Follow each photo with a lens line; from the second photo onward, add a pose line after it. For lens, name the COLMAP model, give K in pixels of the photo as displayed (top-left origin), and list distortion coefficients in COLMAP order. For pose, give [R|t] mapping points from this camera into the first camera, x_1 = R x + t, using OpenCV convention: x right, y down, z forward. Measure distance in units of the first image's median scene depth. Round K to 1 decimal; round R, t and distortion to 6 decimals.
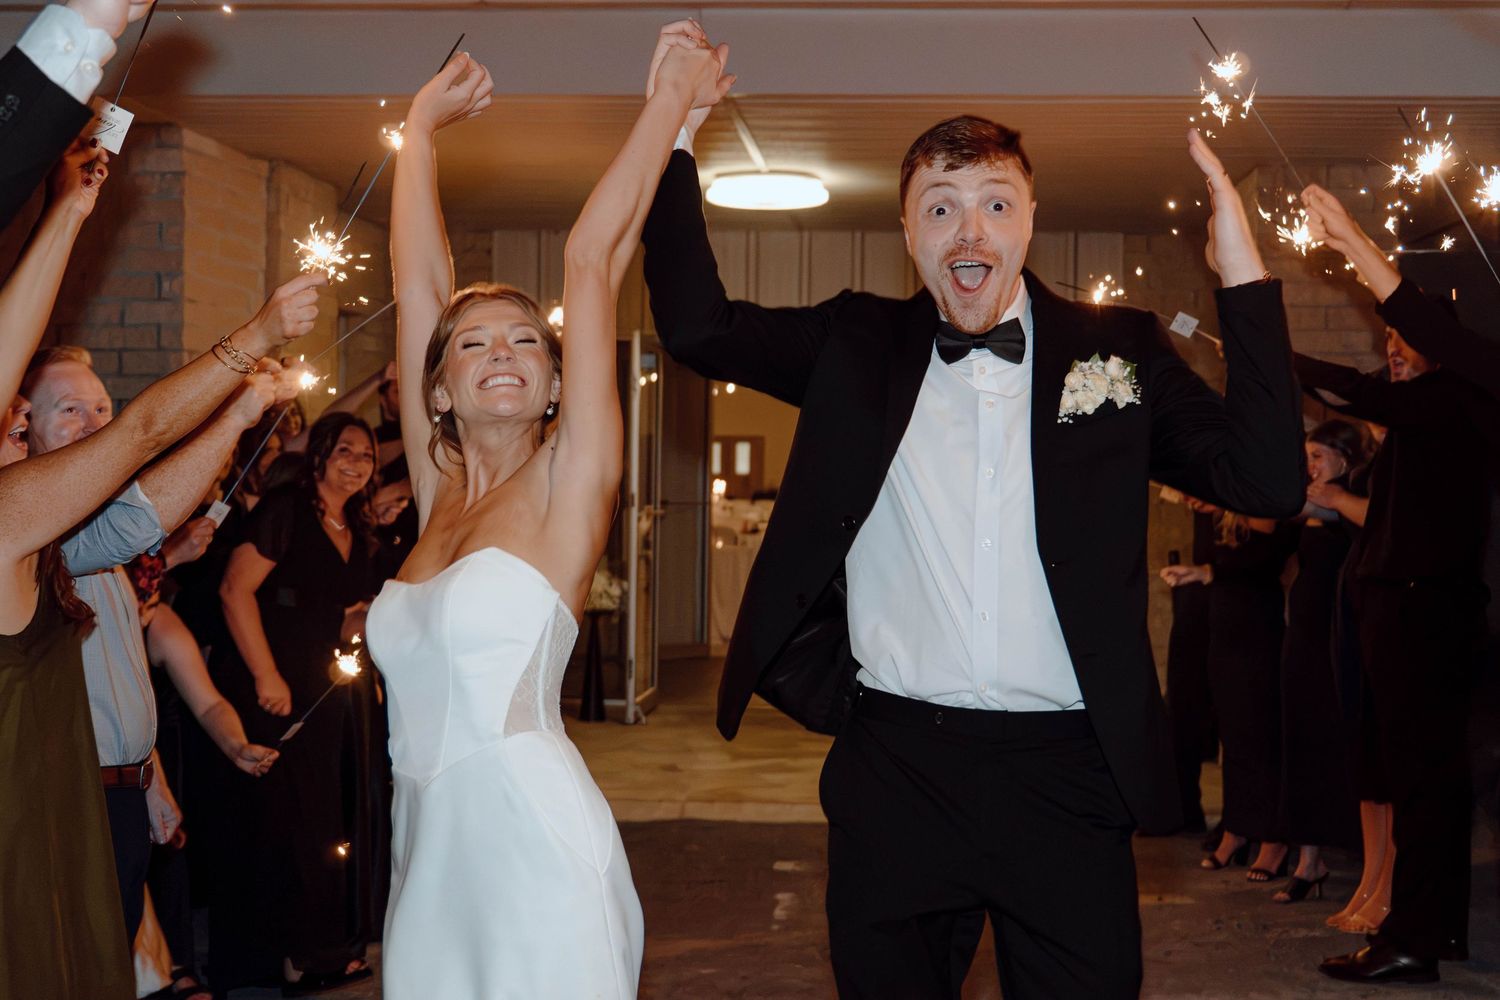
lens RADIAL K [[1880.6, 0, 750.0], [0, 1880.6, 500.0], [0, 0, 1]] dist [0.015184, 0.008086]
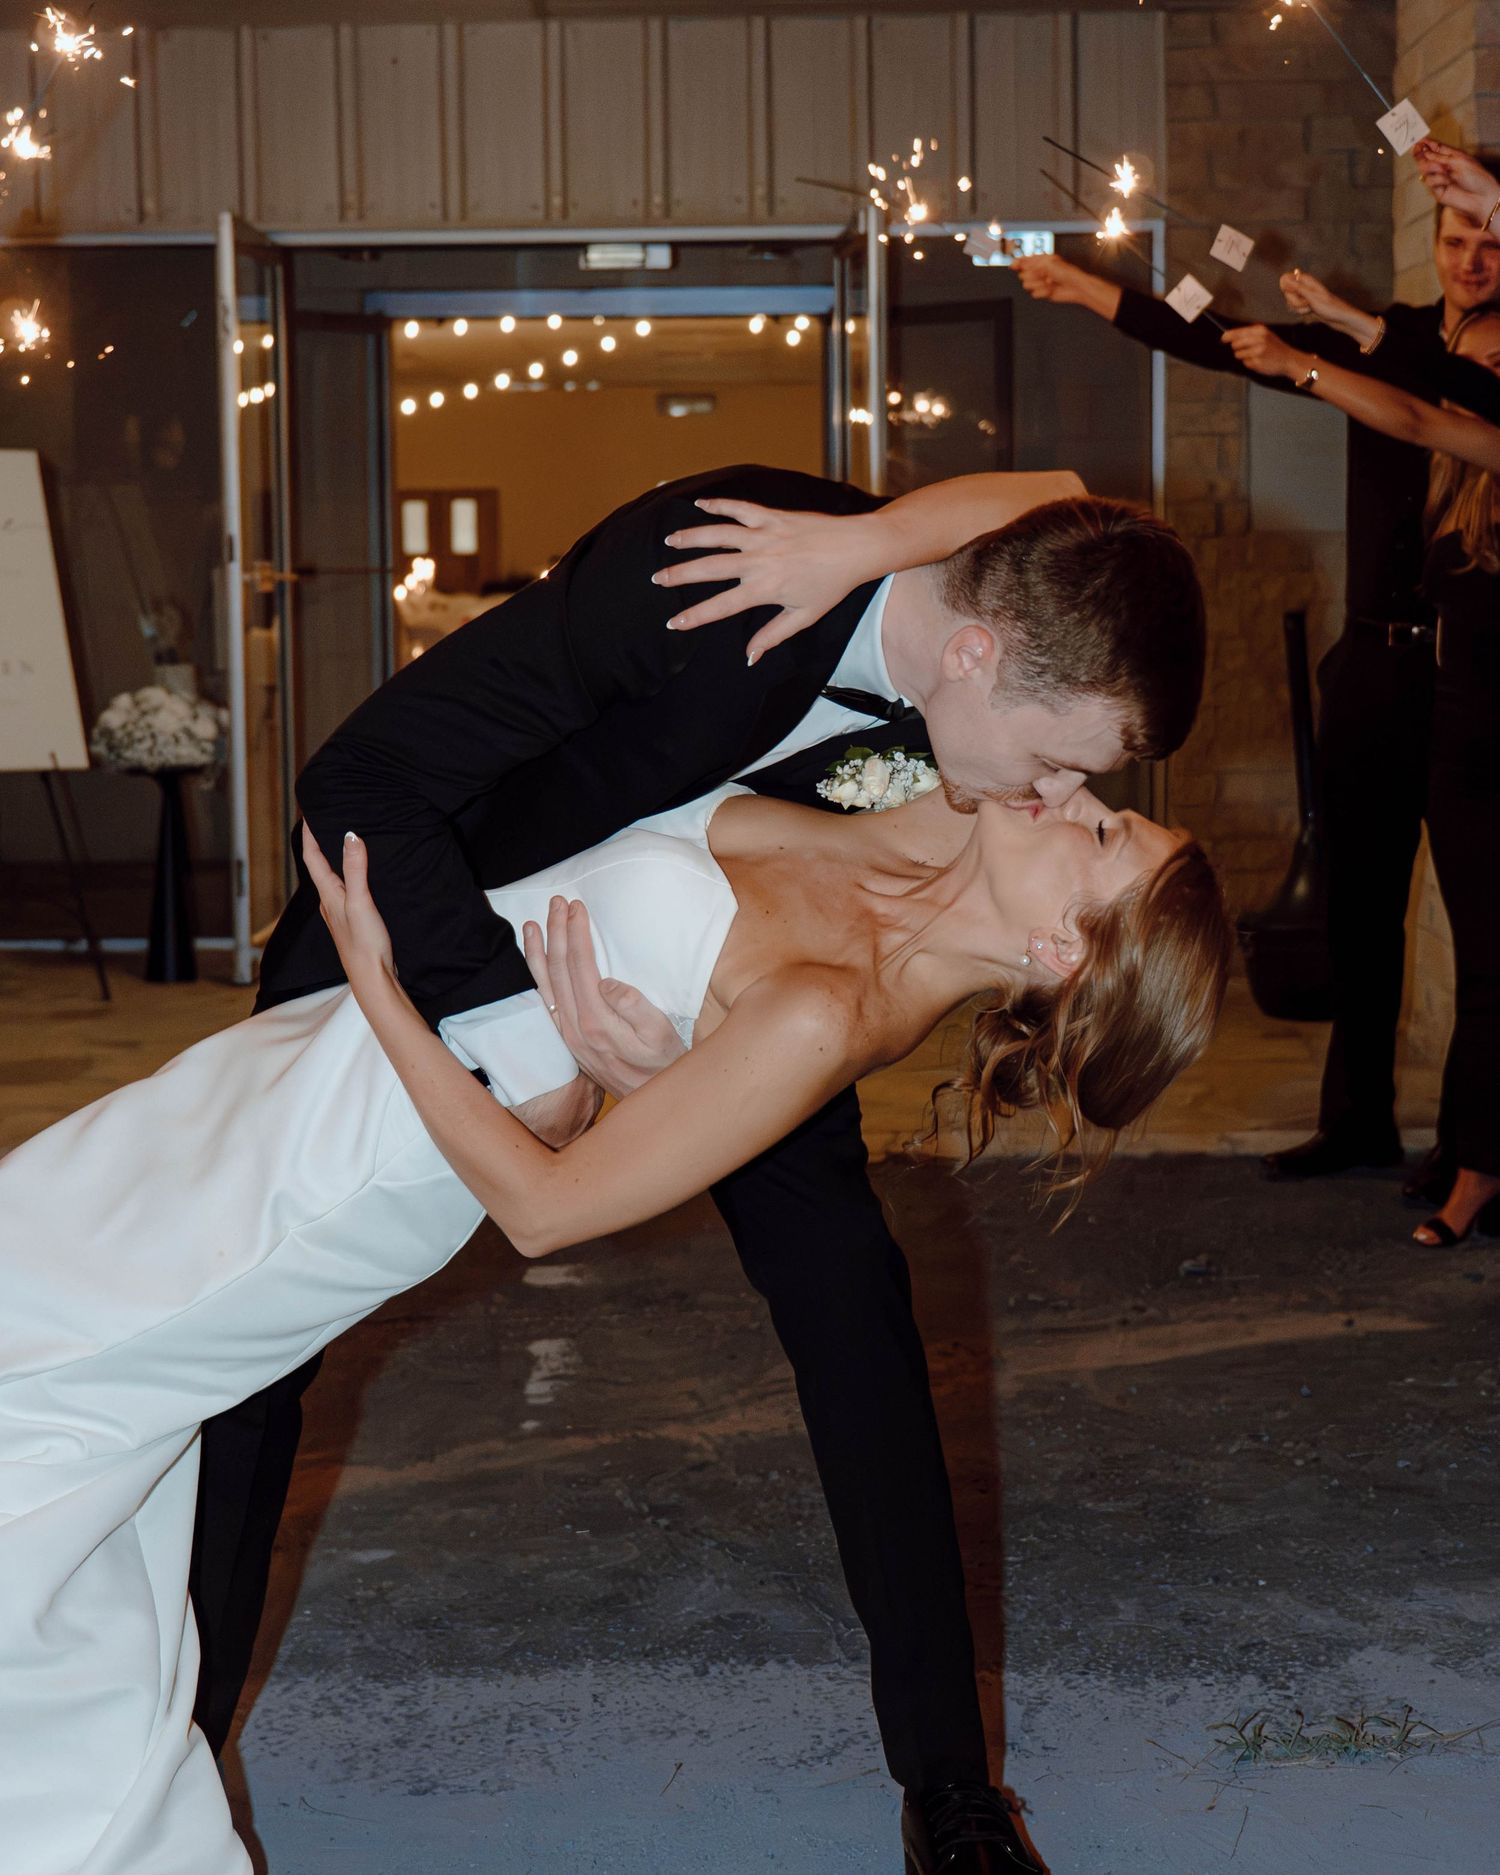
lens RADIAL K [[2559.7, 0, 750.0], [0, 2559.7, 937.5], [0, 0, 1]] dist [0.016866, 0.035866]
pose [[0.994954, -0.034560, 0.094194, 0.008866], [0.023904, 0.993422, 0.111985, 0.030319], [-0.097445, -0.109169, 0.989235, 0.286576]]
